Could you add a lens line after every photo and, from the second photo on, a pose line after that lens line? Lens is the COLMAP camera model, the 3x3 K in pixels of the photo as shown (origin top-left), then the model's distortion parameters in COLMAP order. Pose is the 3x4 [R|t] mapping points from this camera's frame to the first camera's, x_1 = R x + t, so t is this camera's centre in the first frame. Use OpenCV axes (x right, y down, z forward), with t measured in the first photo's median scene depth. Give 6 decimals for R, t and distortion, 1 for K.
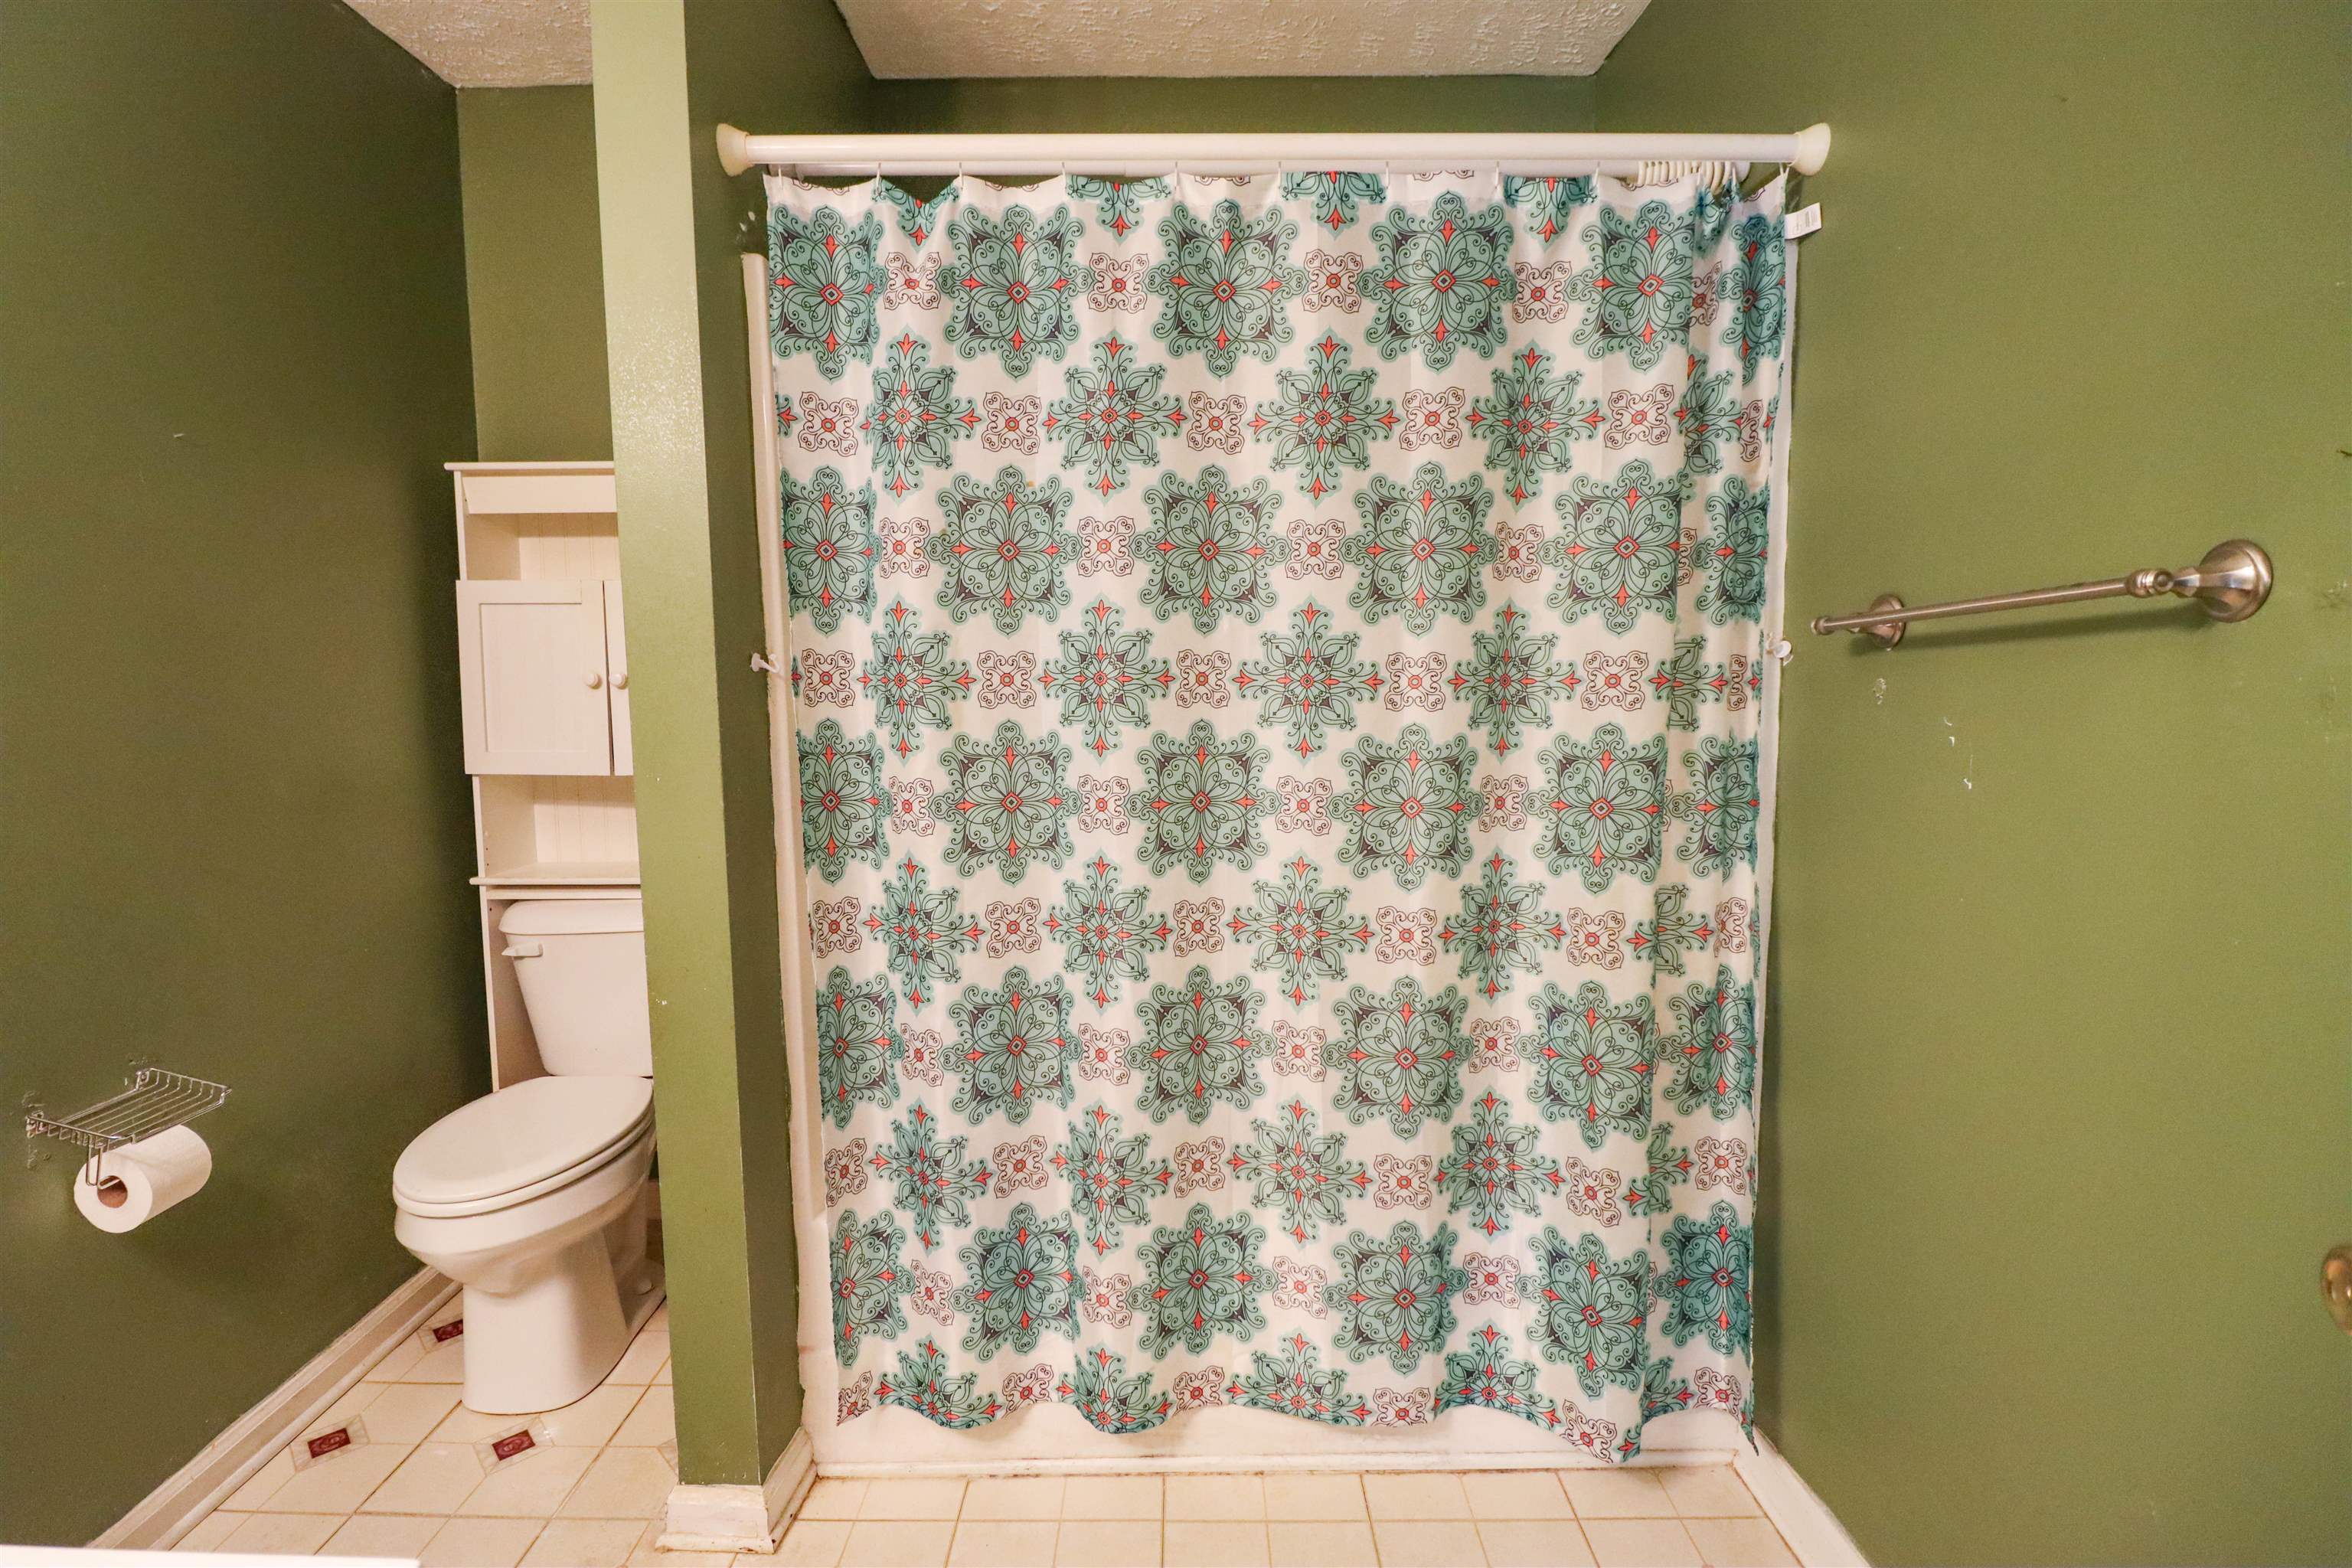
lens RADIAL K [[1085.0, 0, 1176.8], [0, 1085.0, 772.8], [0, 0, 1]] dist [0.000637, -0.013724]
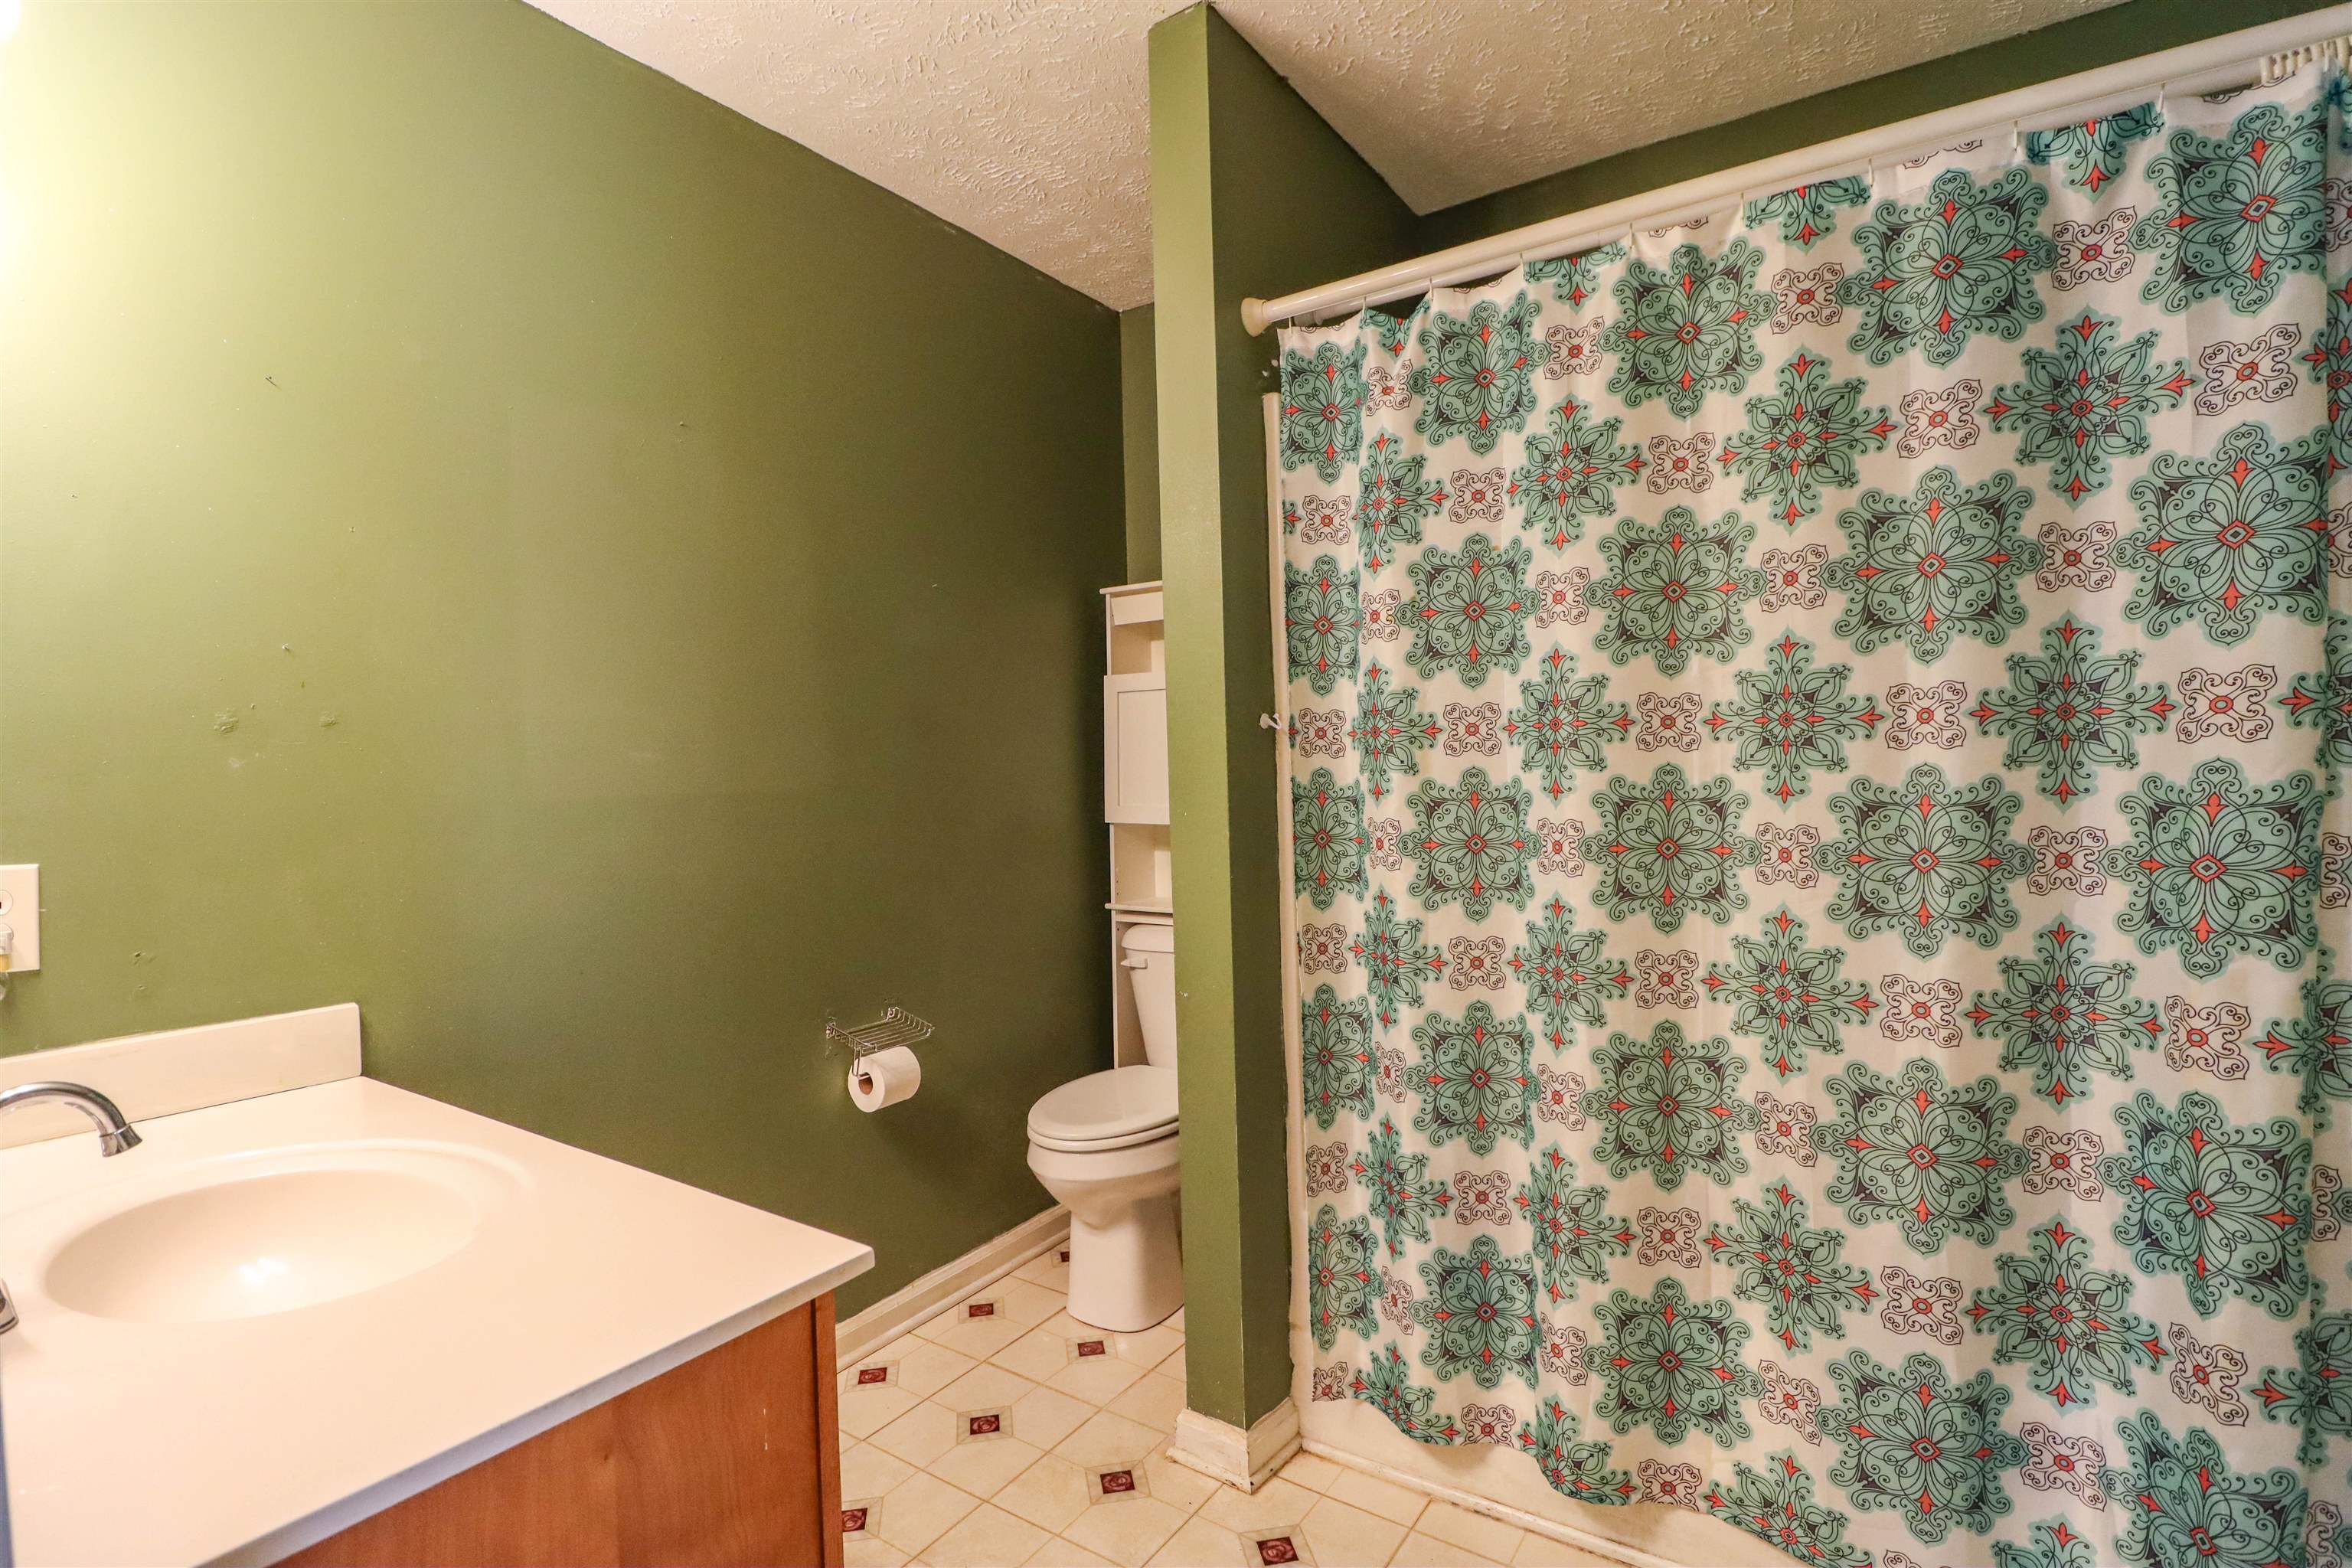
lens RADIAL K [[1085.0, 0, 1176.8], [0, 1085.0, 772.8], [0, 0, 1]] dist [0.000637, -0.013724]
pose [[0.829796, -0.009807, -0.557981, 0.202250], [-0.035828, 0.996847, -0.070802, 0.044327], [0.556916, 0.078742, 0.826828, -0.050033]]
